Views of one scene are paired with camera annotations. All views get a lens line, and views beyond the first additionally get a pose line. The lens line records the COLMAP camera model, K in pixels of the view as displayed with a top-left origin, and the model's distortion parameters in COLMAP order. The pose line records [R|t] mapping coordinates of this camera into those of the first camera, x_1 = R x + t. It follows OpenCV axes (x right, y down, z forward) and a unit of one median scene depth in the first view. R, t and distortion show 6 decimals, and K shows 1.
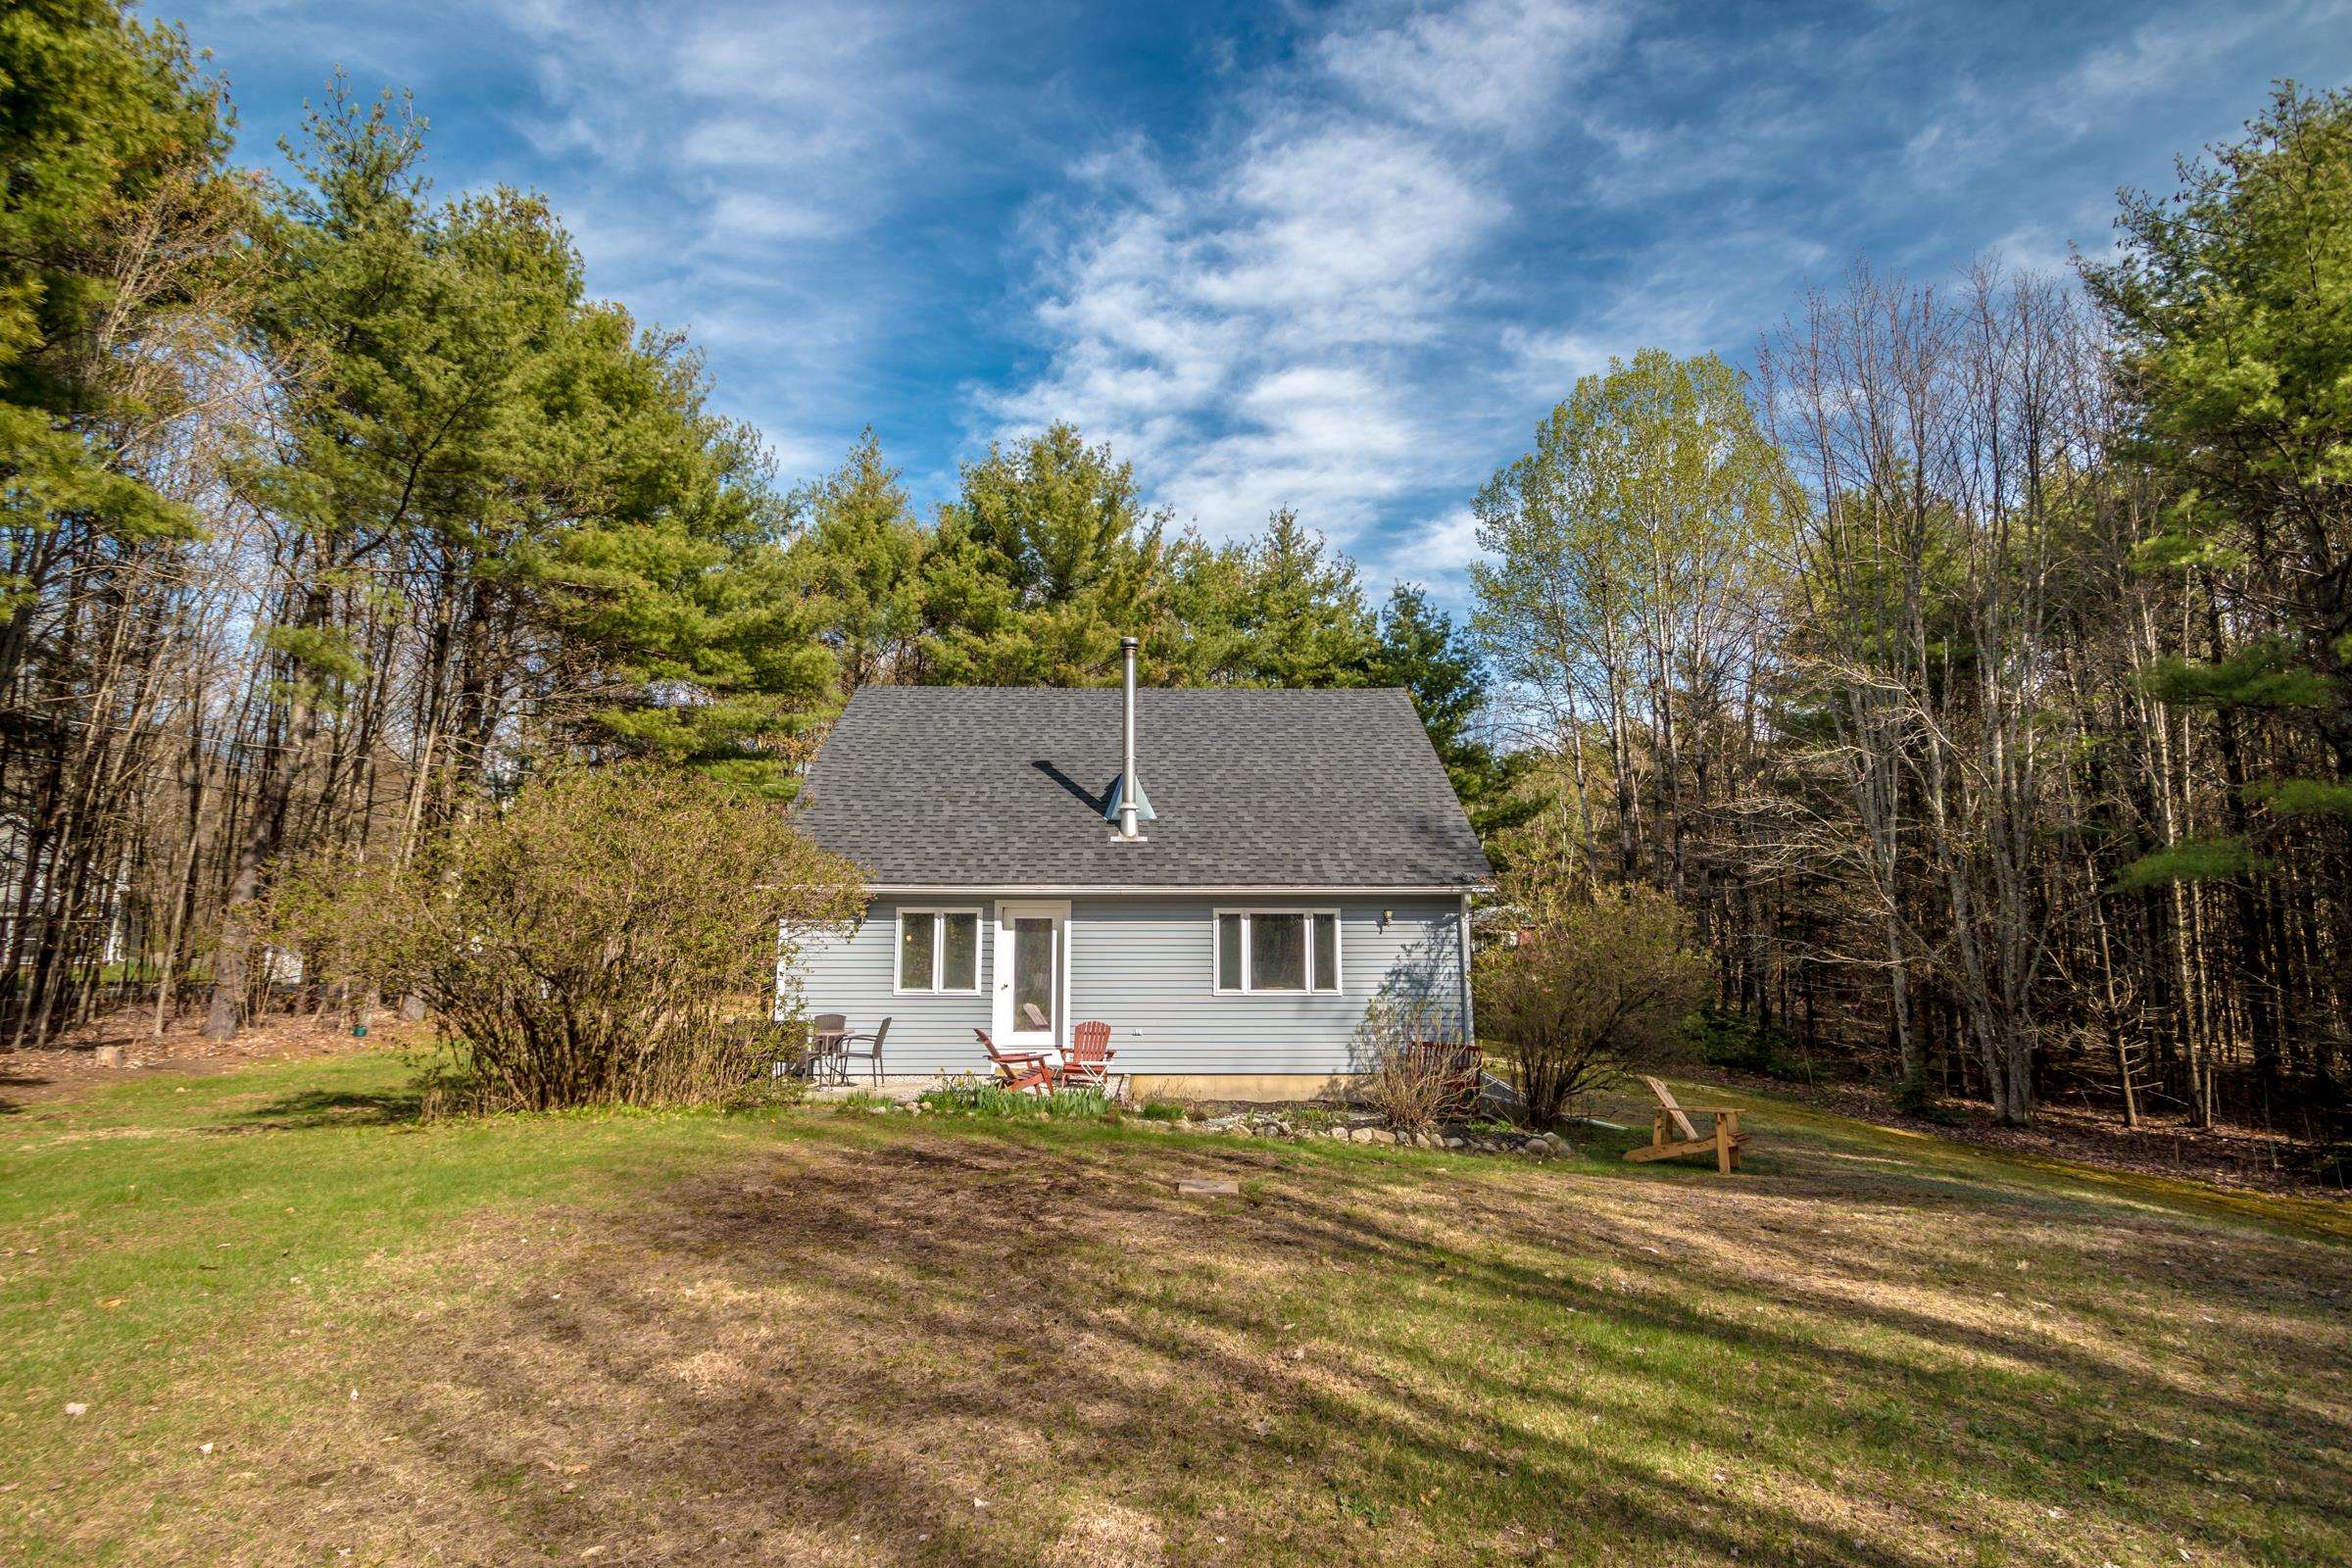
lens RADIAL K [[1123.3, 0, 1163.1], [0, 1123.3, 808.6], [0, 0, 1]] dist [-0.001079, -0.000432]
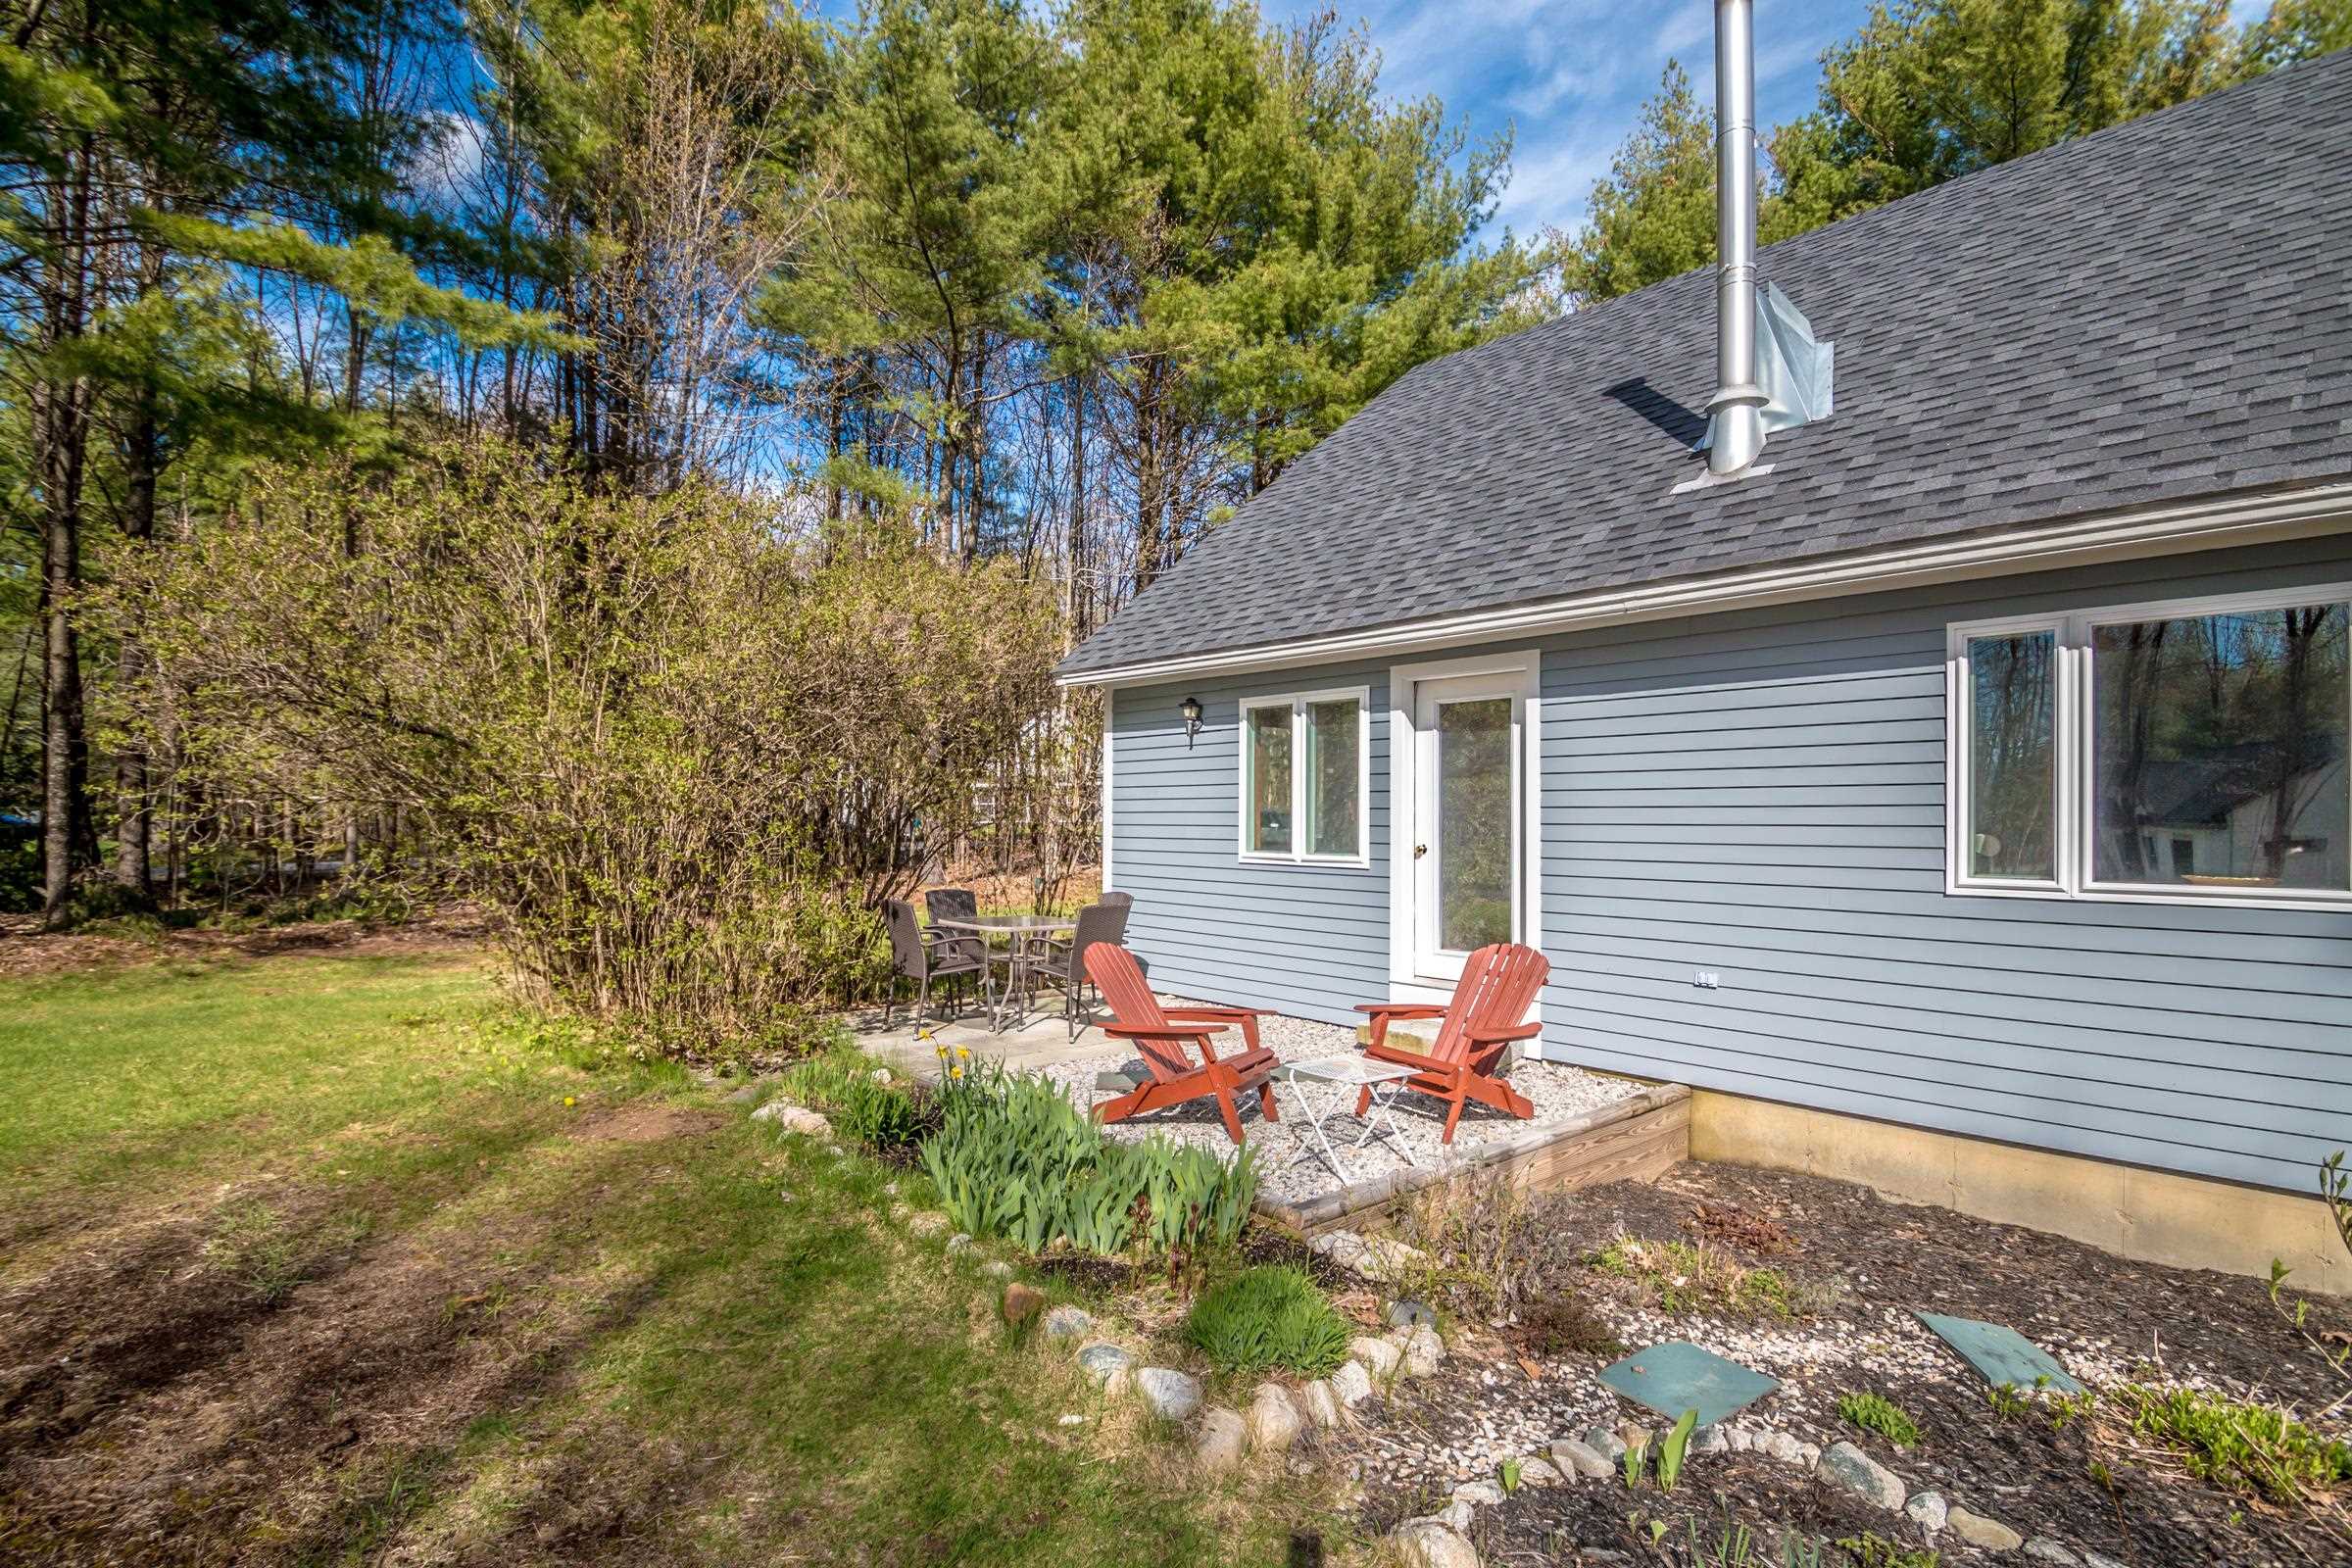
lens RADIAL K [[1123.3, 0, 1163.1], [0, 1123.3, 808.6], [0, 0, 1]] dist [-0.001079, -0.000432]
pose [[0.659236, -0.003013, -0.751930, 0.137546], [0.092201, 0.992770, 0.076857, 0.095755], [0.746262, -0.119996, 0.654748, 0.620340]]
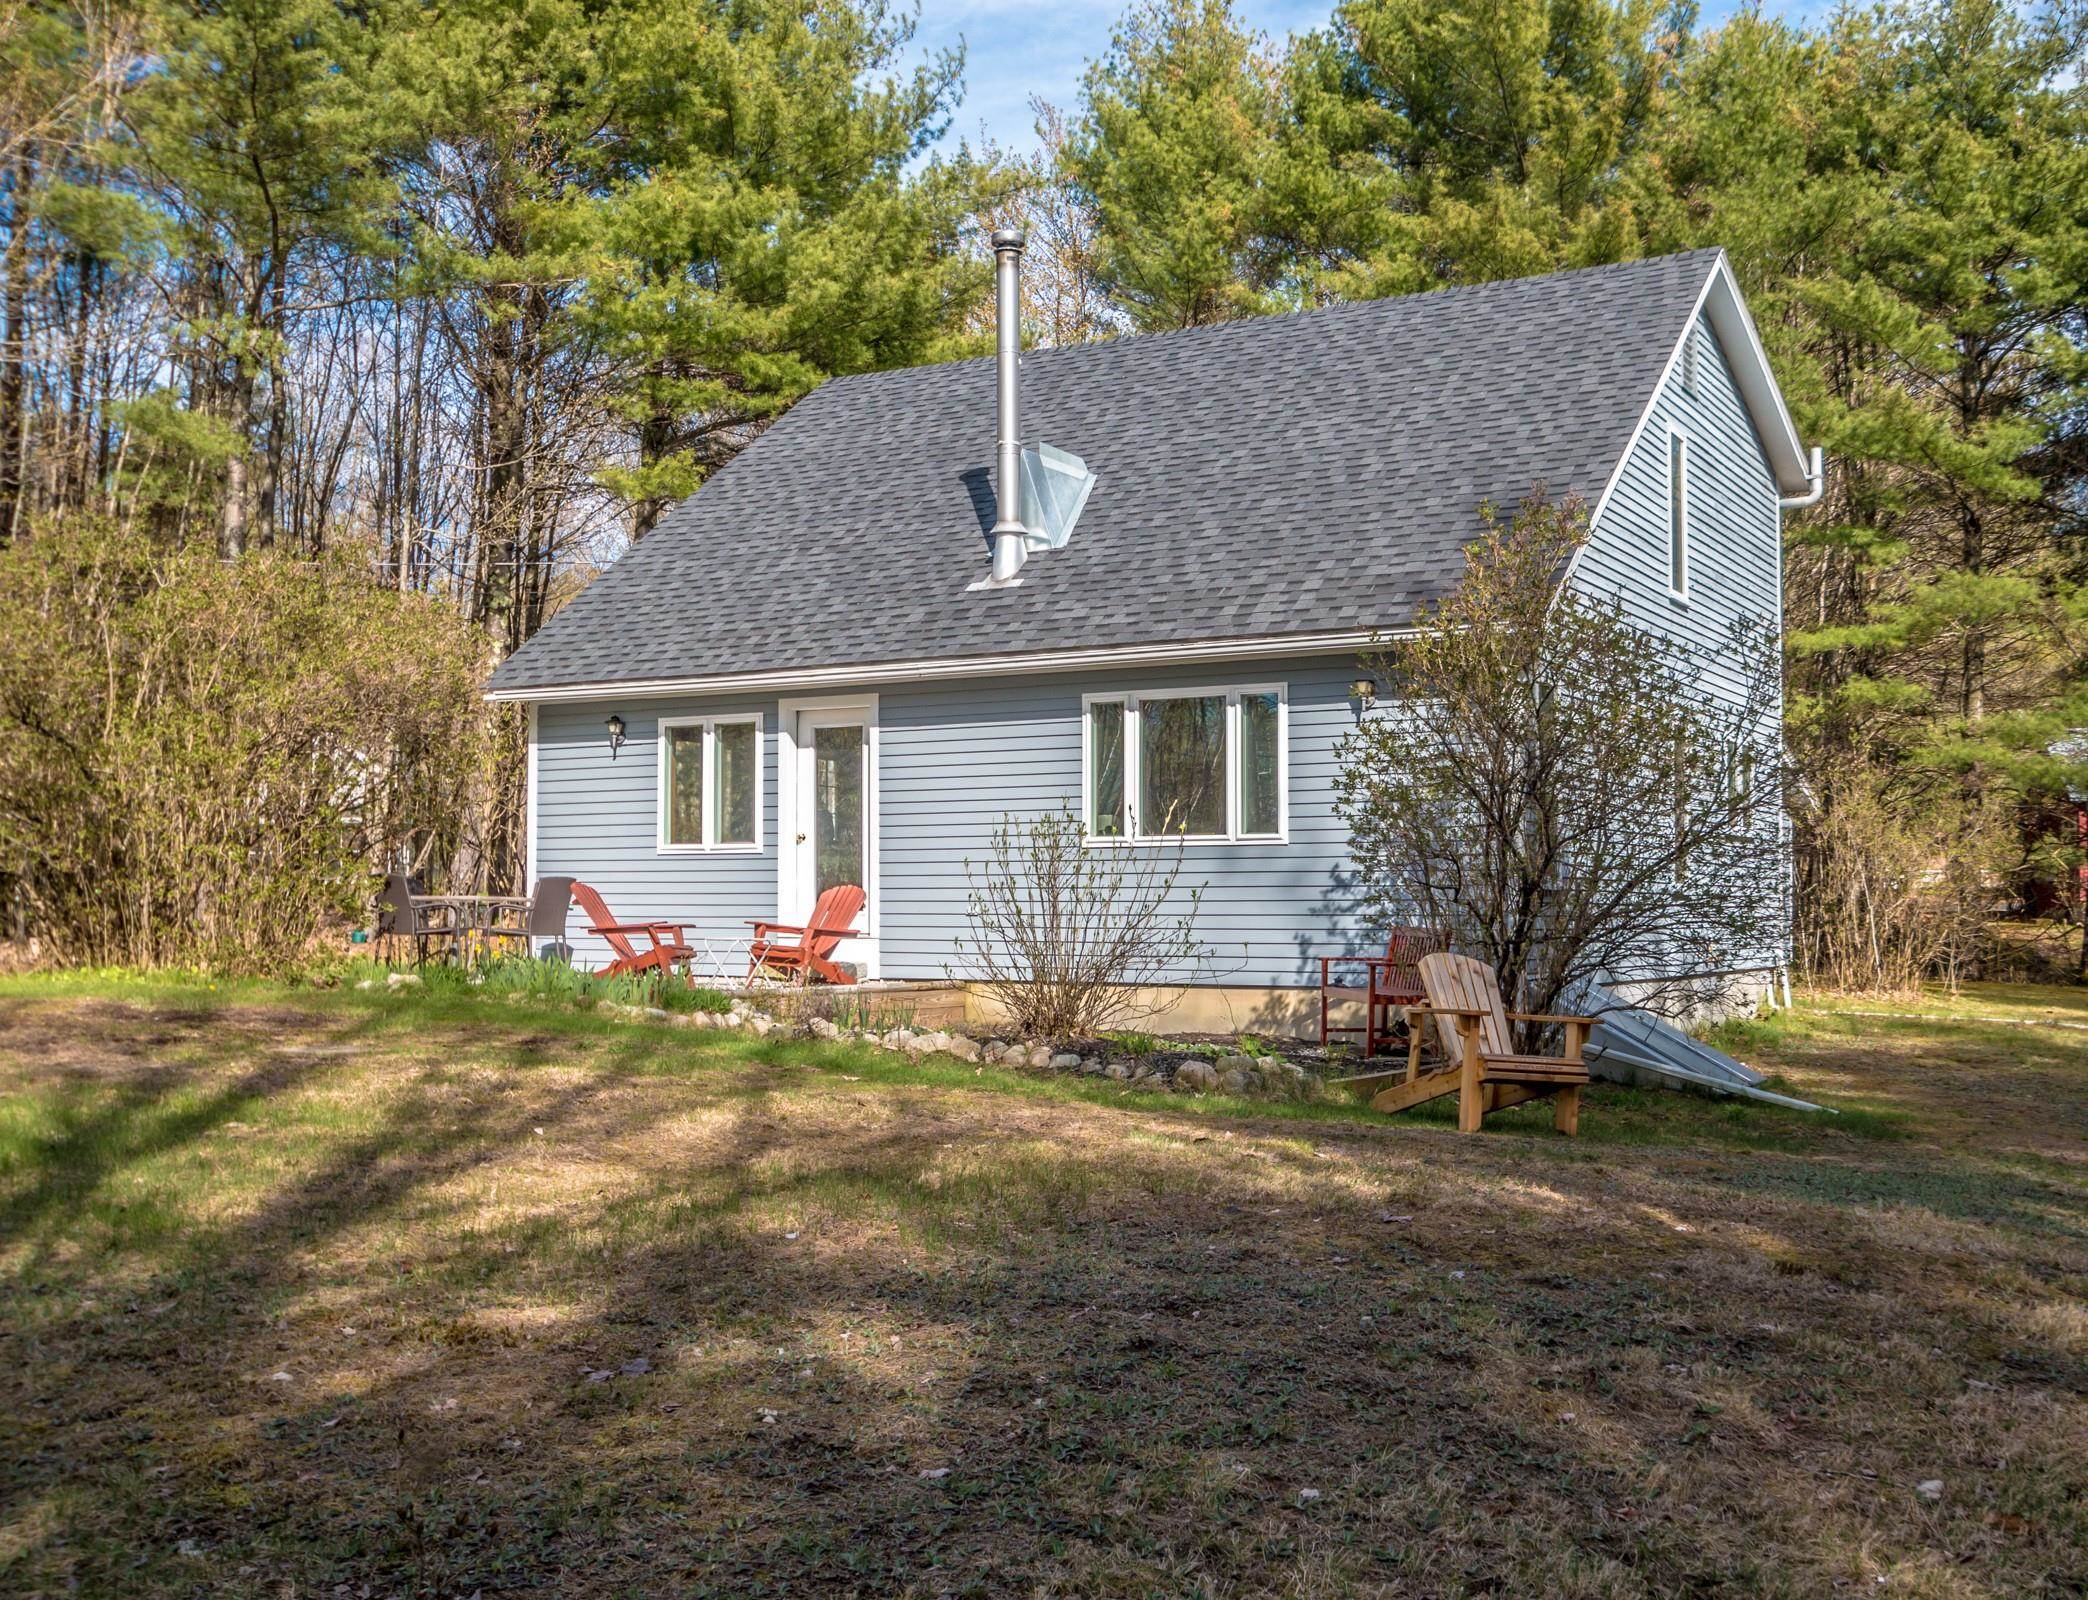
lens RADIAL K [[2129.1, 0, 1172.1], [0, 2129.1, 802.4], [0, 0, 1]] dist [-0.063837, -0.014425]
pose [[0.872592, -0.025123, -0.487803, 0.604399], [0.064483, 0.995861, 0.064058, 0.077540], [0.484175, -0.087352, 0.870600, 0.088324]]
